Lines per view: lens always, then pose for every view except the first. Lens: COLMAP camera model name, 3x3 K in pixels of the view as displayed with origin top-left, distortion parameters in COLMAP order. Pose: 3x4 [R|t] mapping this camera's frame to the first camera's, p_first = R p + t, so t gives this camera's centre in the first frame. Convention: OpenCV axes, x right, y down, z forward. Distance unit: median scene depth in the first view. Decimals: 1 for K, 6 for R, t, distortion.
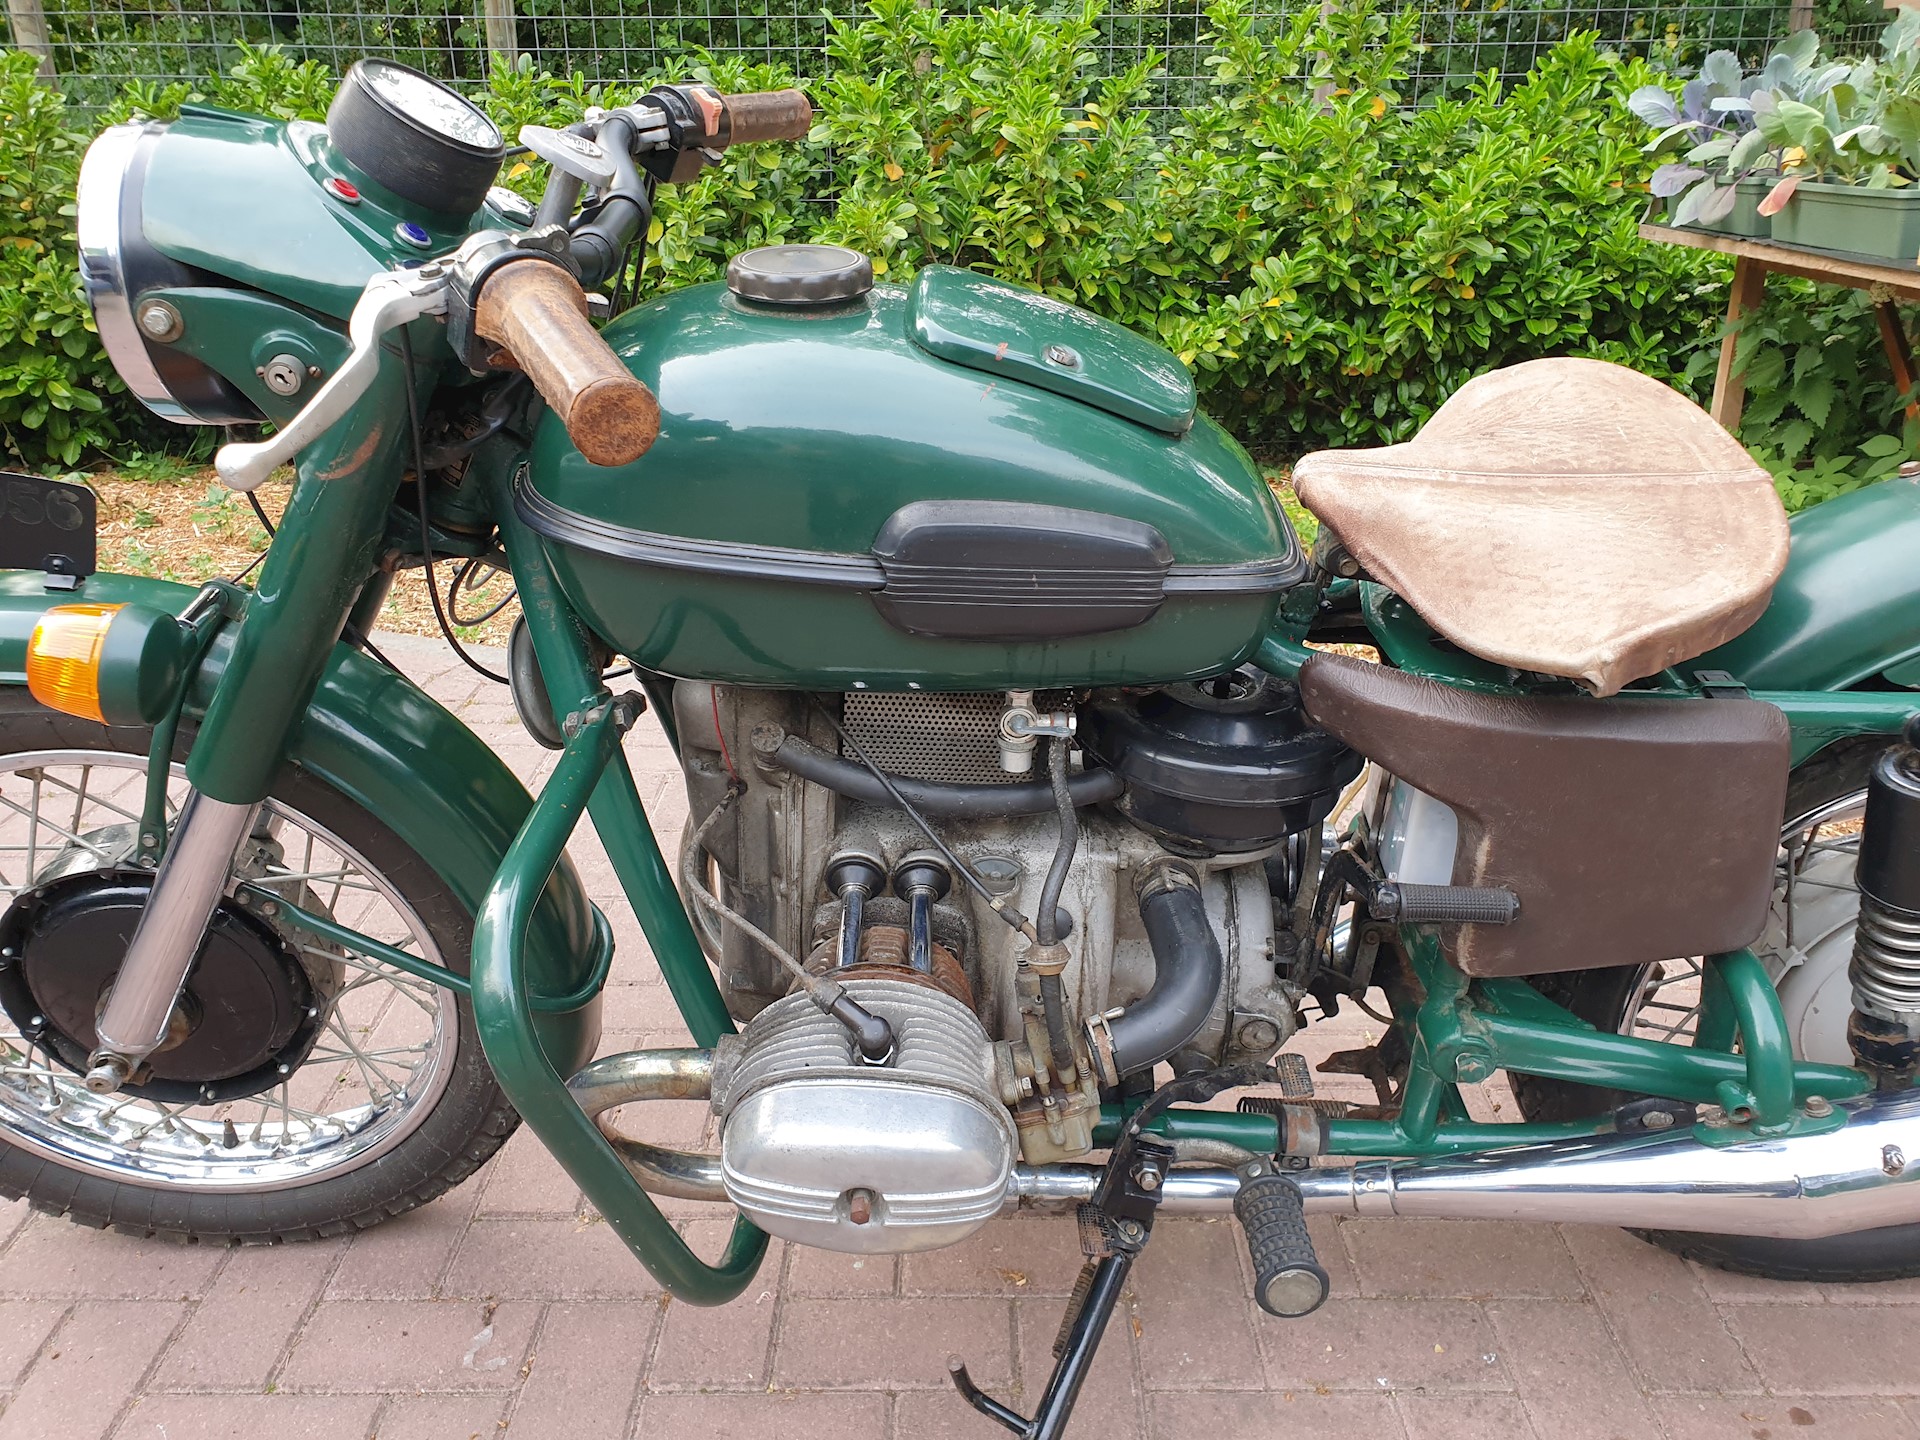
lens RADIAL K [[1510.9, 0, 971.1], [0, 1510.9, 724.7], [0, 0, 1]] dist [0.005294, 0.020900]
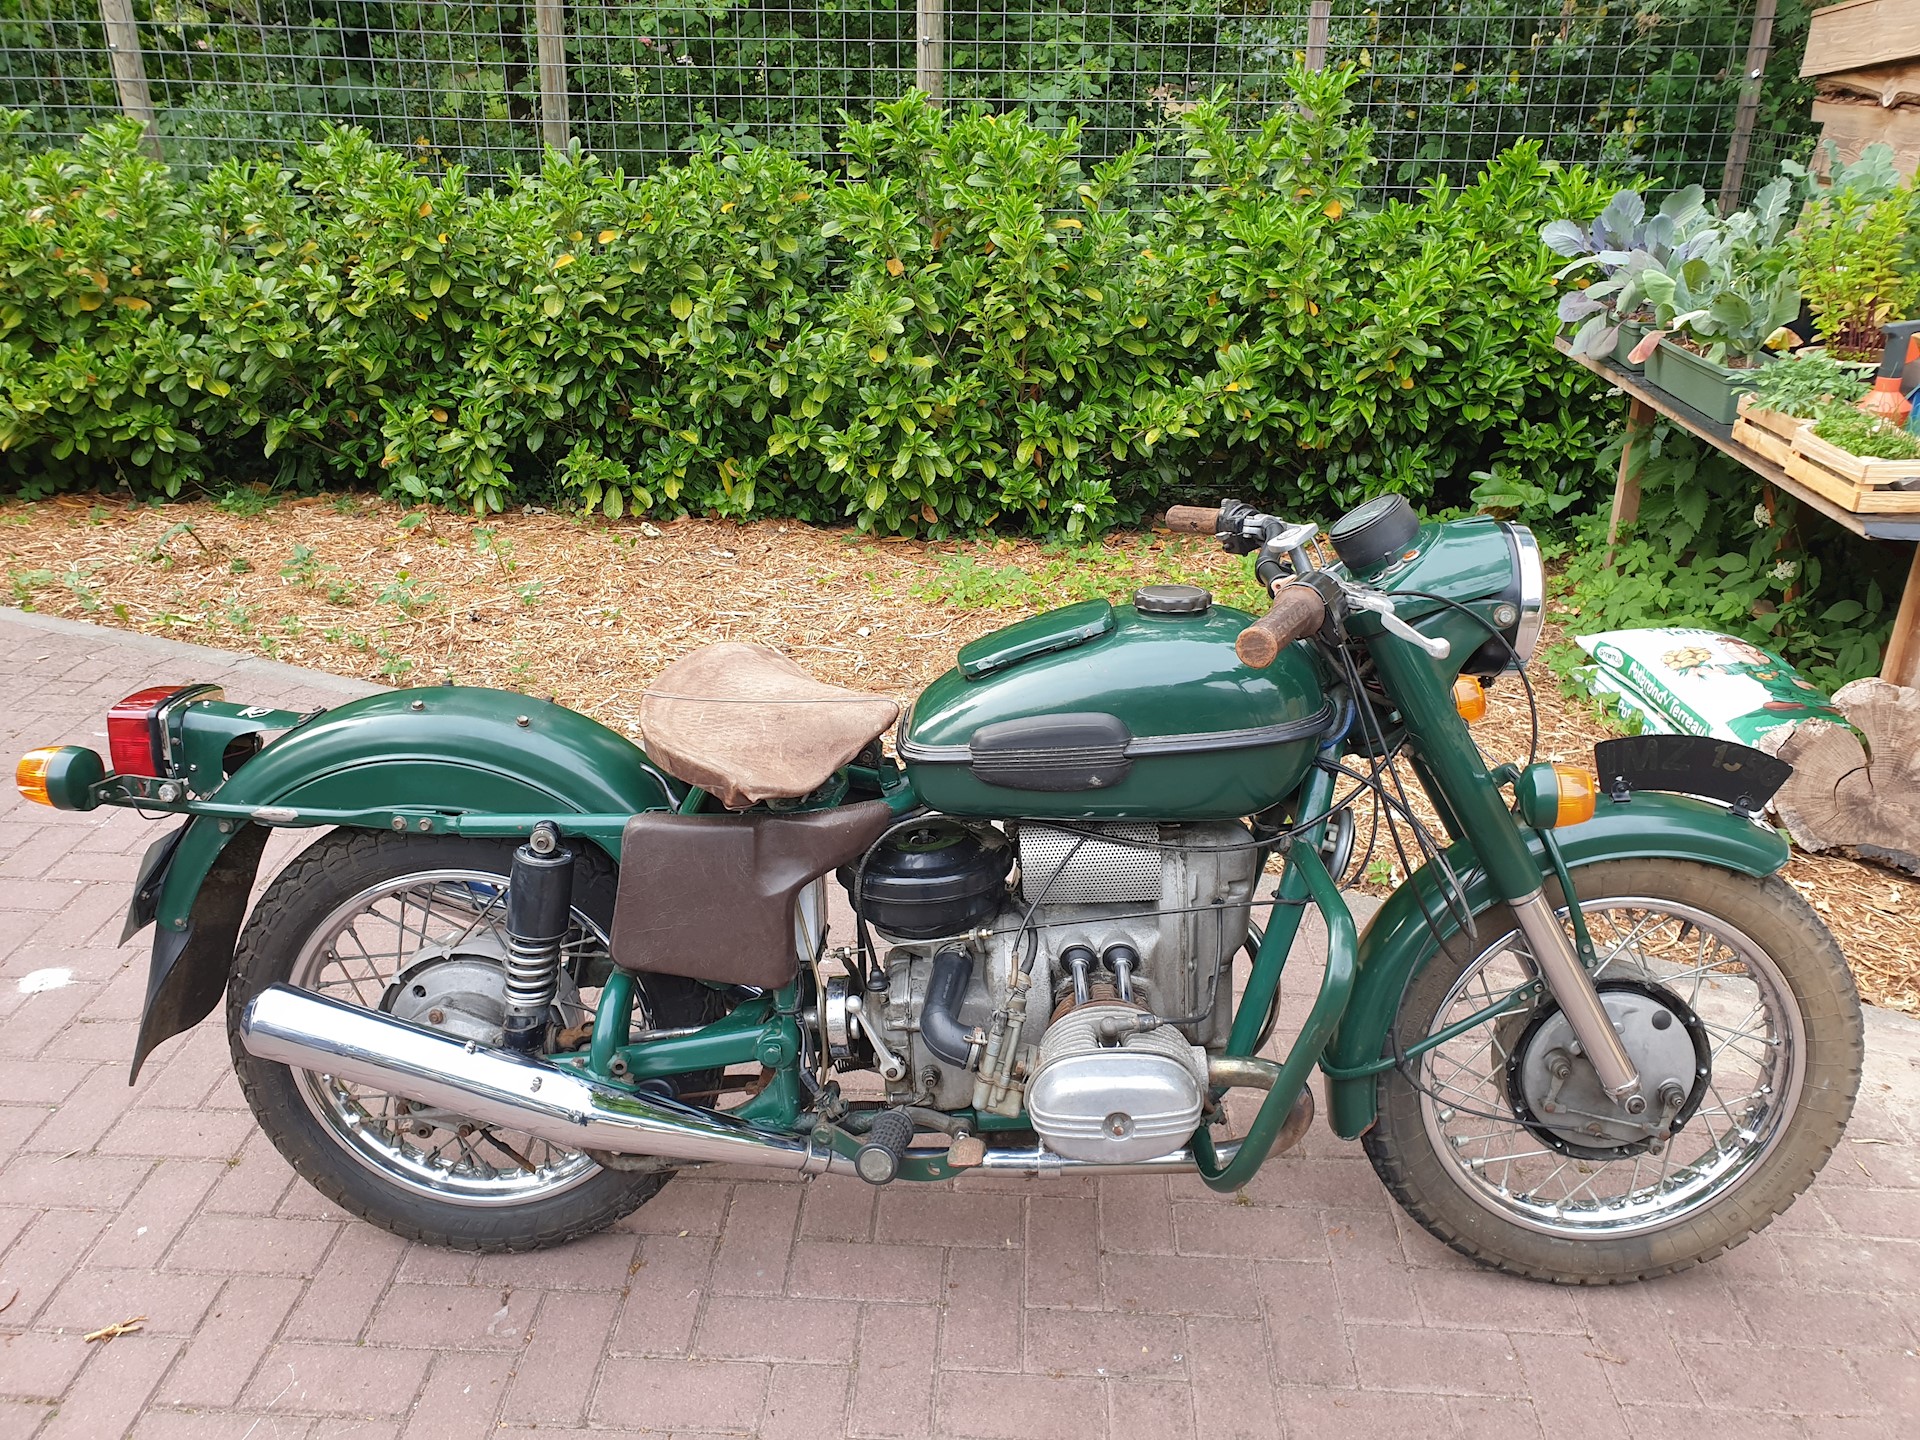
lens RADIAL K [[1510.9, 0, 972.4], [0, 1510.9, 713.6], [0, 0, 1]] dist [0.005294, 0.020900]
pose [[0.999087, 0.031878, -0.028447, 0.151451], [-0.030814, 0.998837, 0.037082, -0.235611], [0.029596, -0.036171, 0.998907, -0.417142]]
